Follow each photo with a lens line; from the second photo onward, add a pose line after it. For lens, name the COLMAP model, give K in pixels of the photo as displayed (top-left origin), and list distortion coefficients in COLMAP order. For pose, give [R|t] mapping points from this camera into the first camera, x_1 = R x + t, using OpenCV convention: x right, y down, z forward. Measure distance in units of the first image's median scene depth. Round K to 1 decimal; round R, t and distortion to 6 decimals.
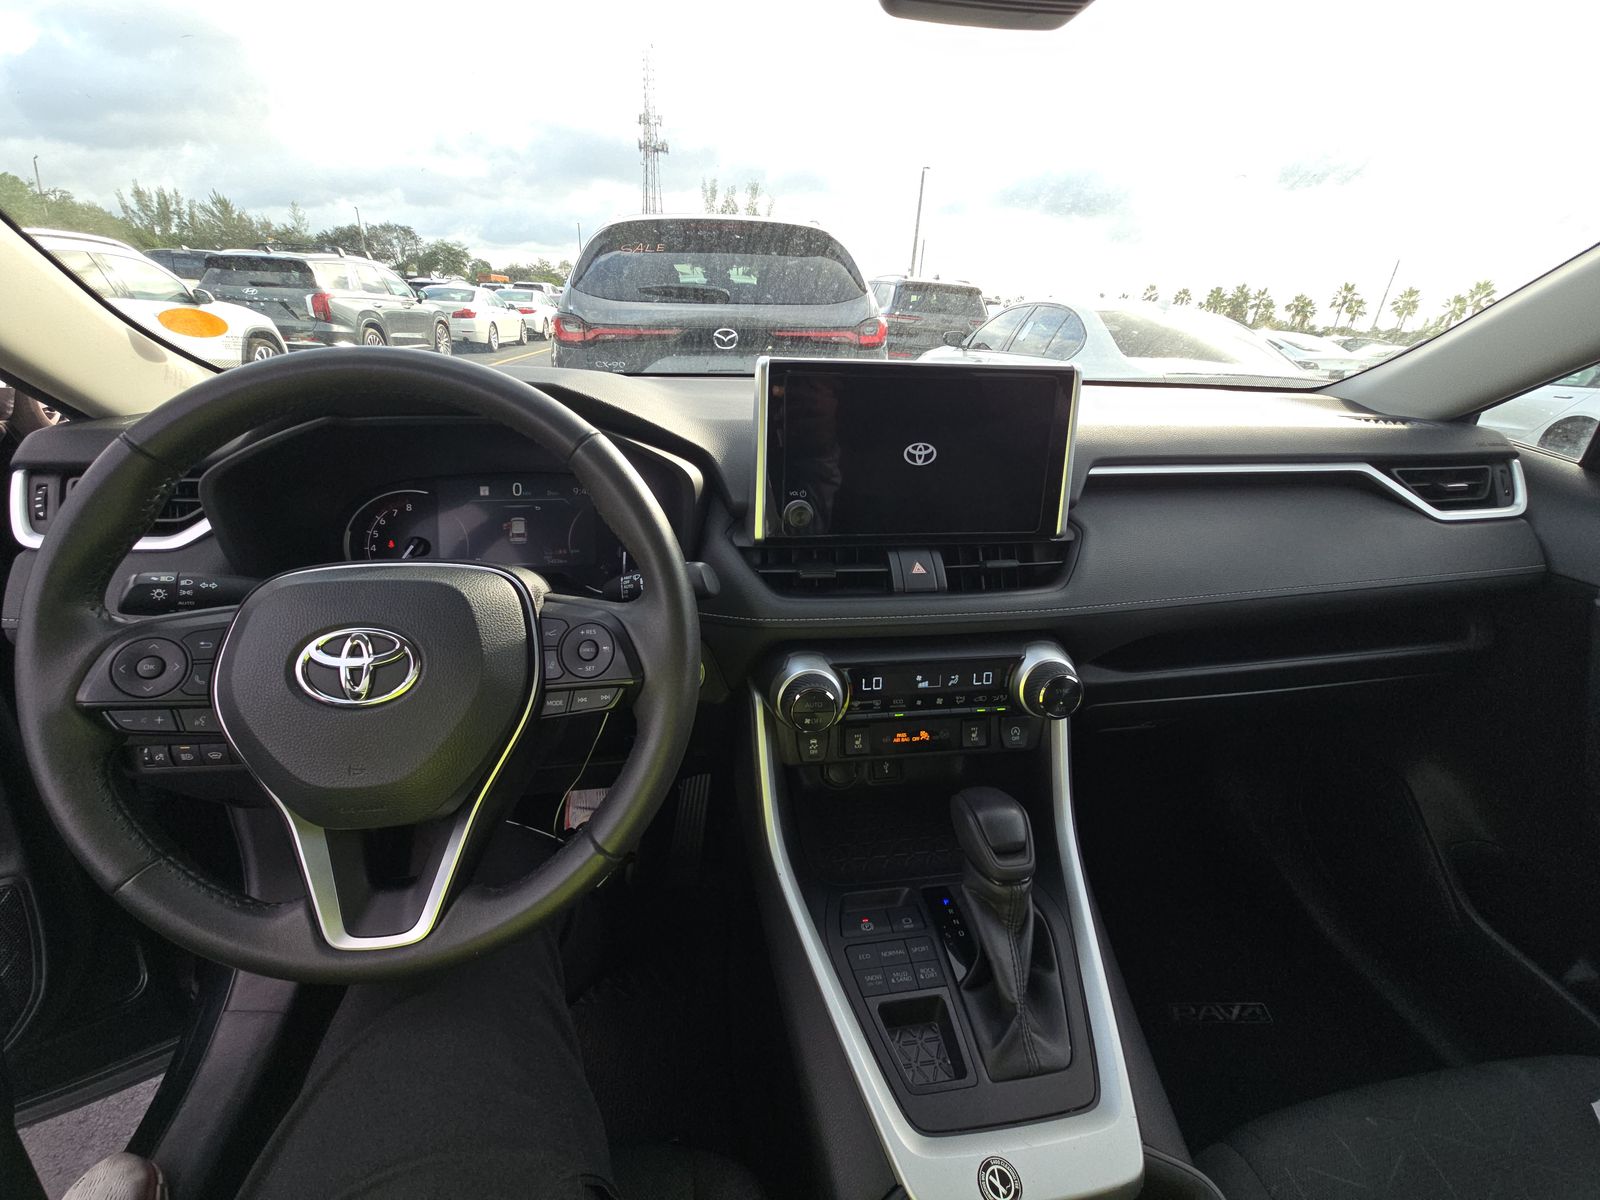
lens RADIAL K [[651.1, 0, 800.0], [0, 651.1, 600.0], [0, 0, 1]] dist [0.017131, -0.011859]
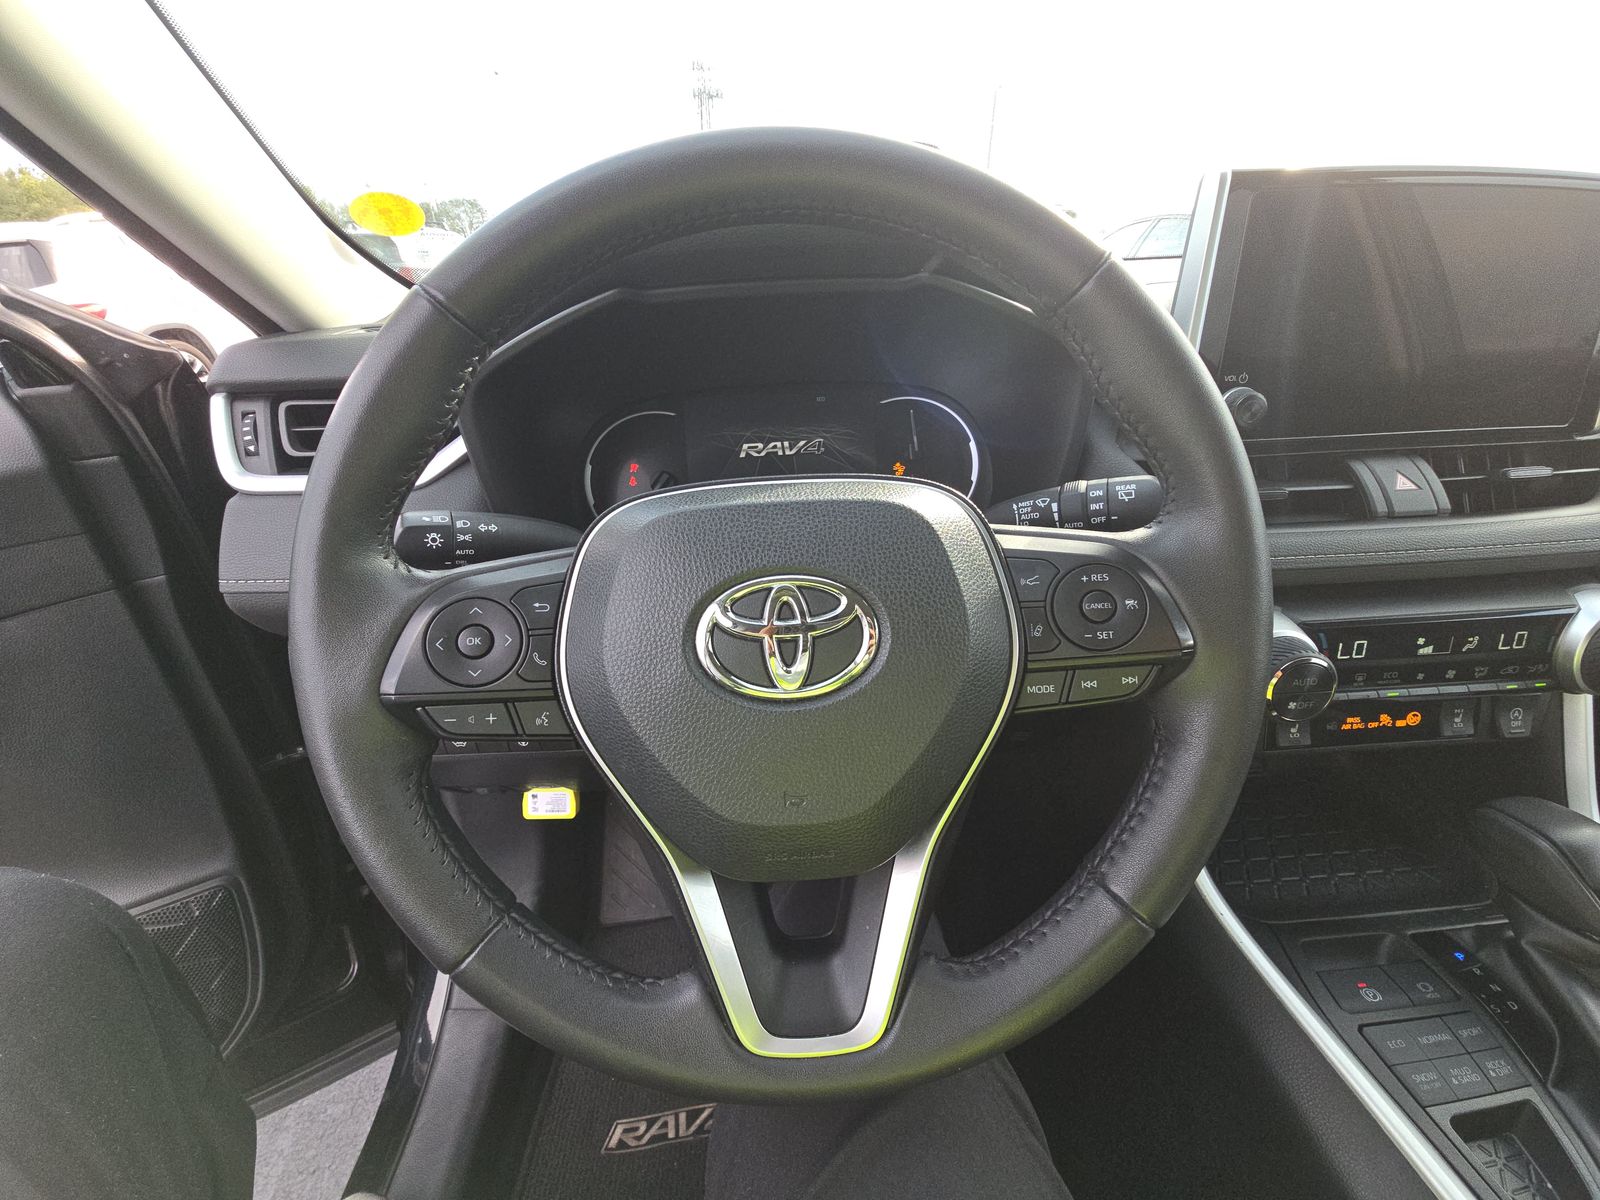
lens RADIAL K [[651.1, 0, 800.0], [0, 651.1, 600.0], [0, 0, 1]] dist [0.017131, -0.011859]
pose [[0.994652, -0.017335, -0.101815, -0.487723], [0.023739, 0.997792, 0.062027, 0.021885], [0.100515, -0.064112, 0.992868, 0.304002]]
